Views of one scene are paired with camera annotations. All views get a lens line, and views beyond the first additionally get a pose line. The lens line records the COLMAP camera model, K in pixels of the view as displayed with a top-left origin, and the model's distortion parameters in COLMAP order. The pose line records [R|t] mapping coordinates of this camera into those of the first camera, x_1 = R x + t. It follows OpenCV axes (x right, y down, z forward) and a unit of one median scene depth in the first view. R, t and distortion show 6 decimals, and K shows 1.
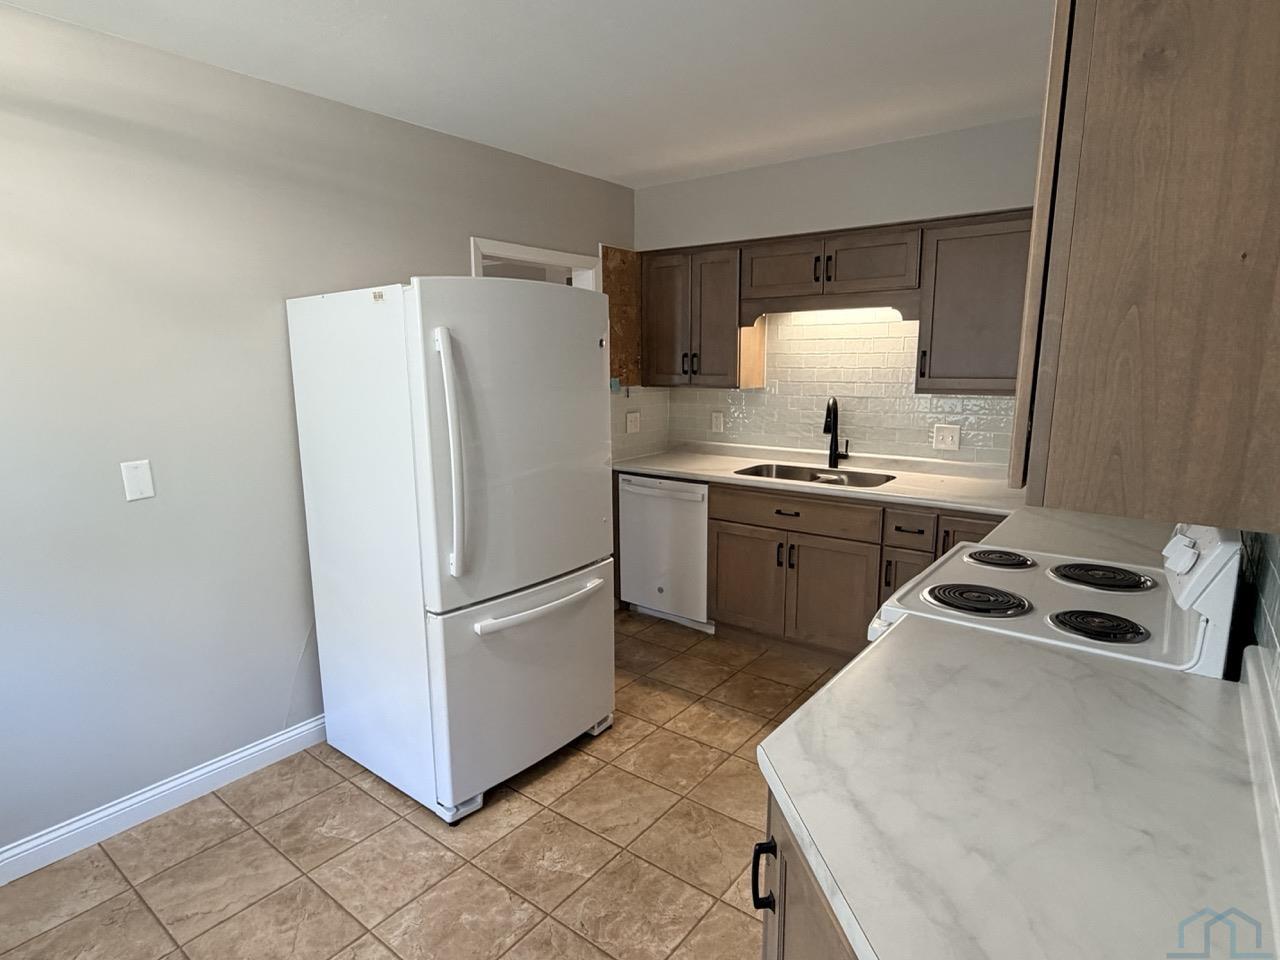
lens RADIAL K [[692.7, 0, 630.0], [0, 692.7, 479.5], [0, 0, 1]] dist [-0.004844, -0.001047]
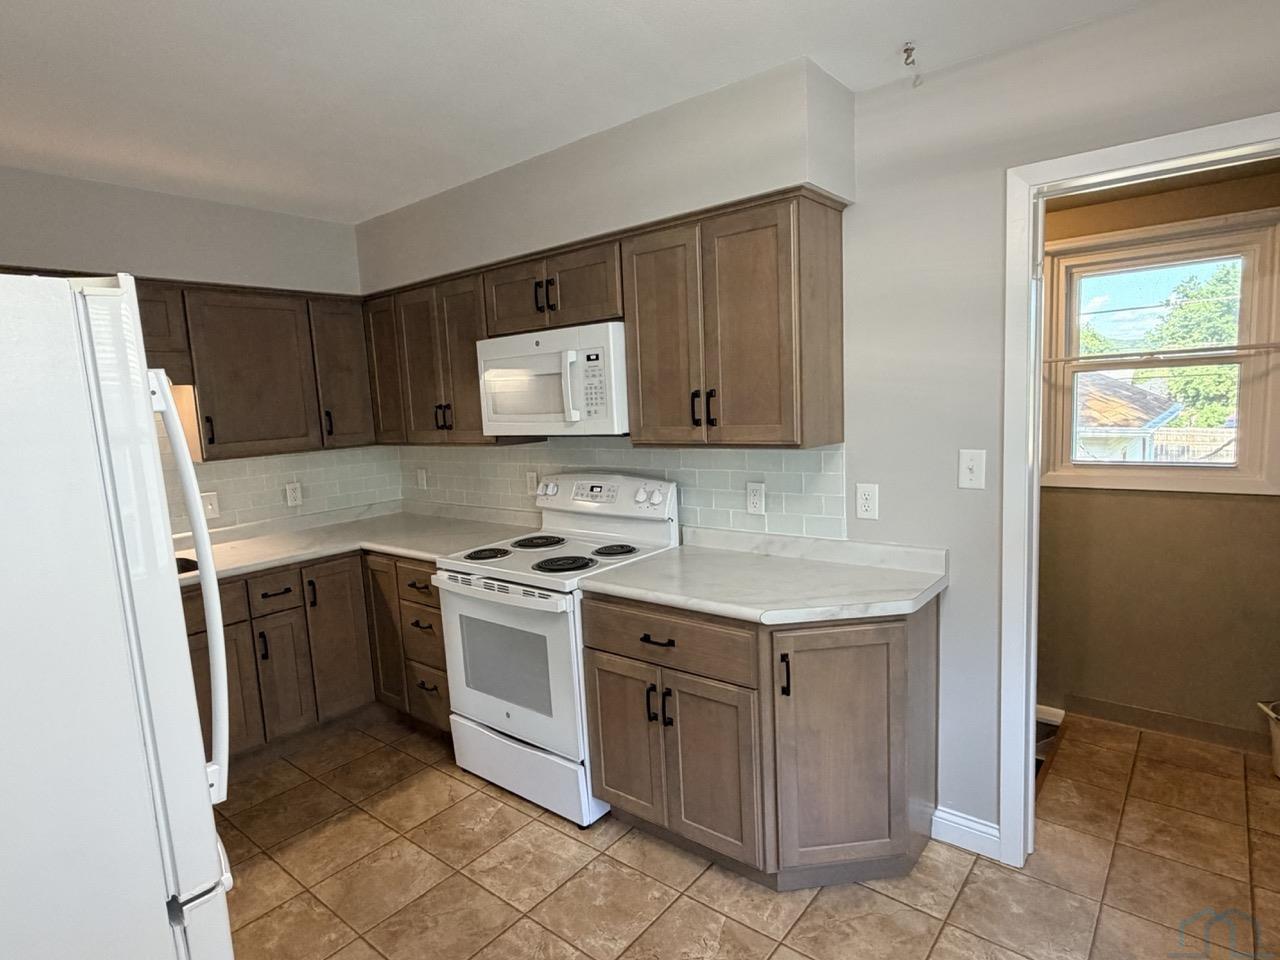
lens RADIAL K [[692.7, 0, 629.5], [0, 692.7, 482.8], [0, 0, 1]] dist [-0.004844, -0.001047]
pose [[0.027934, -0.113134, 0.993187, -1.002160], [0.222180, 0.969424, 0.104178, -0.129063], [-0.974605, 0.217757, 0.052216, 0.765177]]
